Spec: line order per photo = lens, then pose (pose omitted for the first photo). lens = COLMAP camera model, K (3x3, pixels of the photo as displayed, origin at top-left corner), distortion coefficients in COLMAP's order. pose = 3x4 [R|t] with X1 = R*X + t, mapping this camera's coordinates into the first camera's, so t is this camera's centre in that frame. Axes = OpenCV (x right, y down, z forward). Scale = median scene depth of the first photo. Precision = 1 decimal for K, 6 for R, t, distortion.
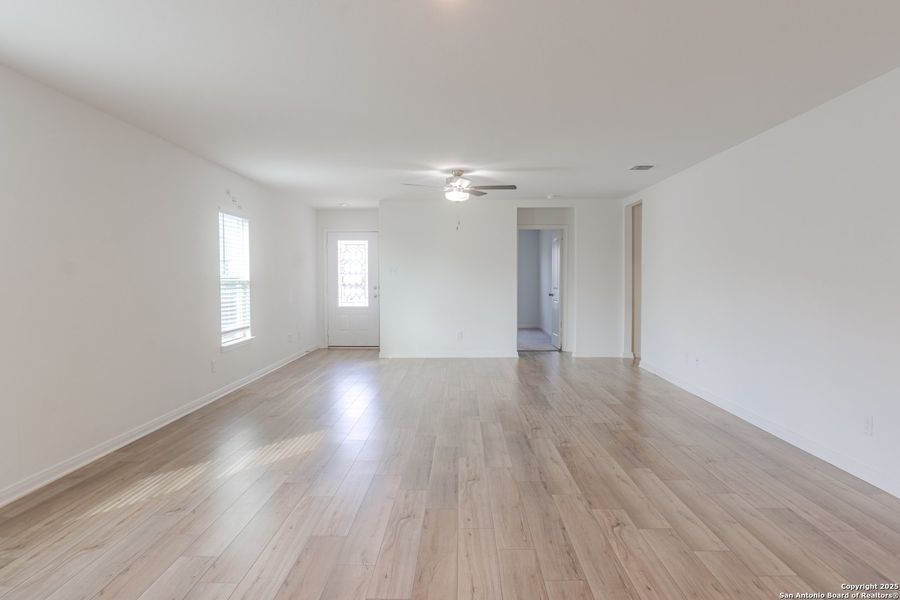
lens RADIAL K [[614.0, 0, 452.8], [0, 614.0, 303.2], [0, 0, 1]] dist [-0.008641, 0.001709]
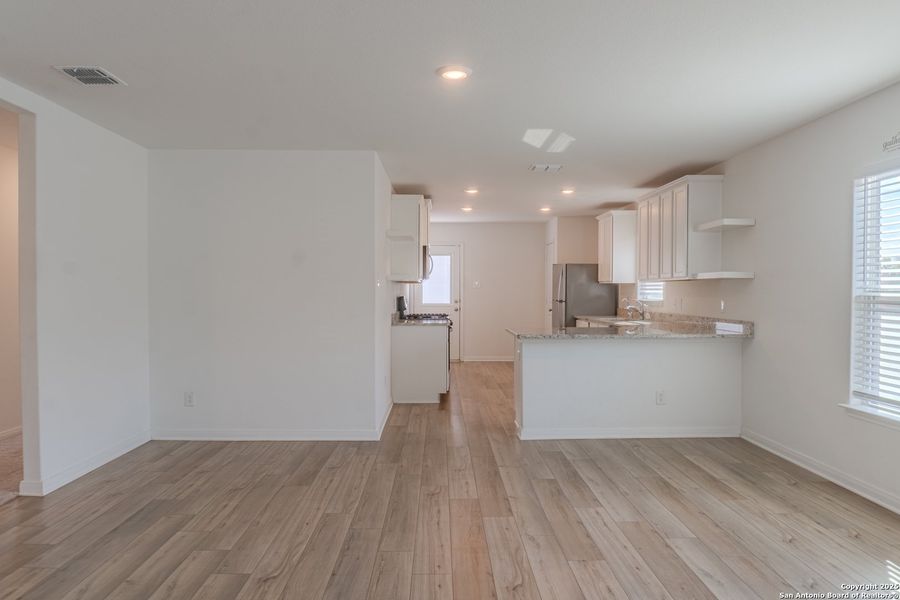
lens RADIAL K [[614.0, 0, 452.8], [0, 614.0, 303.2], [0, 0, 1]] dist [-0.008641, 0.001709]
pose [[-0.999417, 0.006375, -0.033529, 0.034768], [0.004304, 0.998098, 0.061491, -0.078143], [0.033857, 0.061311, -0.997544, 1.848270]]
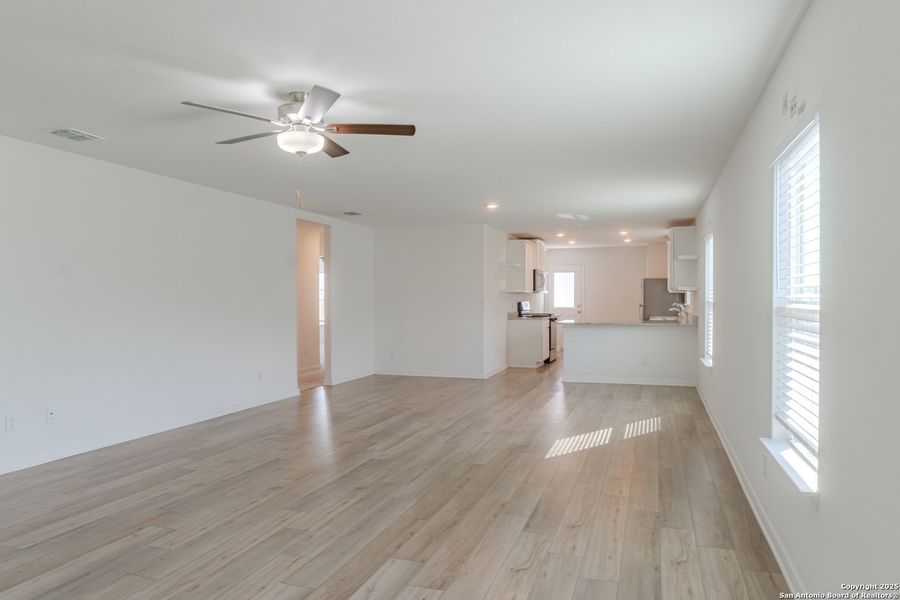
lens RADIAL K [[614.0, 0, 452.8], [0, 614.0, 303.2], [0, 0, 1]] dist [-0.008641, 0.001709]
pose [[-0.956733, 0.006348, 0.290900, -0.577588], [0.020705, 0.998713, 0.046303, -0.134386], [-0.290231, 0.050323, -0.955632, 3.212549]]
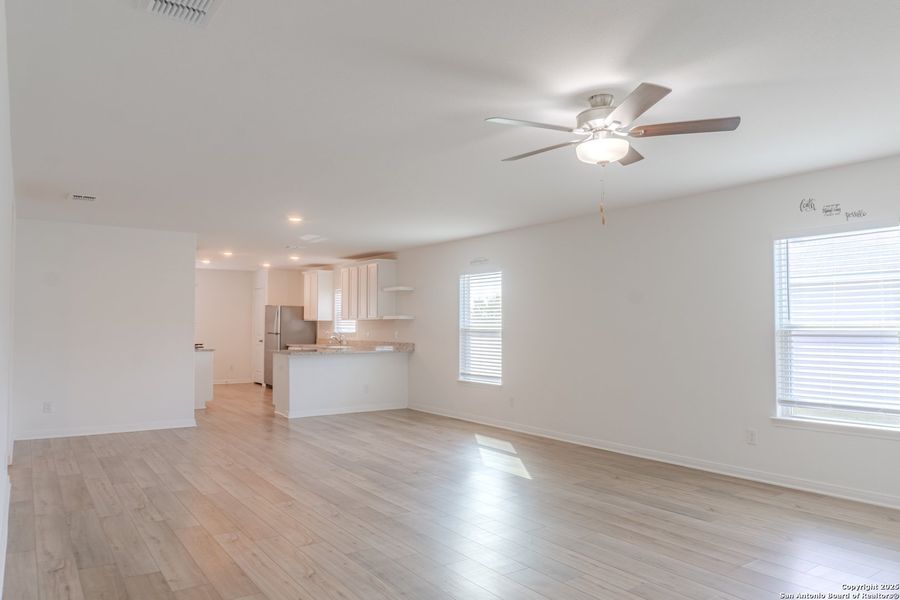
lens RADIAL K [[614.0, 0, 452.8], [0, 614.0, 303.2], [0, 0, 1]] dist [-0.008641, 0.001709]
pose [[-0.821548, -0.013012, -0.569990, 0.783908], [-0.017790, 0.999838, 0.002816, -0.135449], [0.569861, 0.012454, -0.821647, 2.884821]]
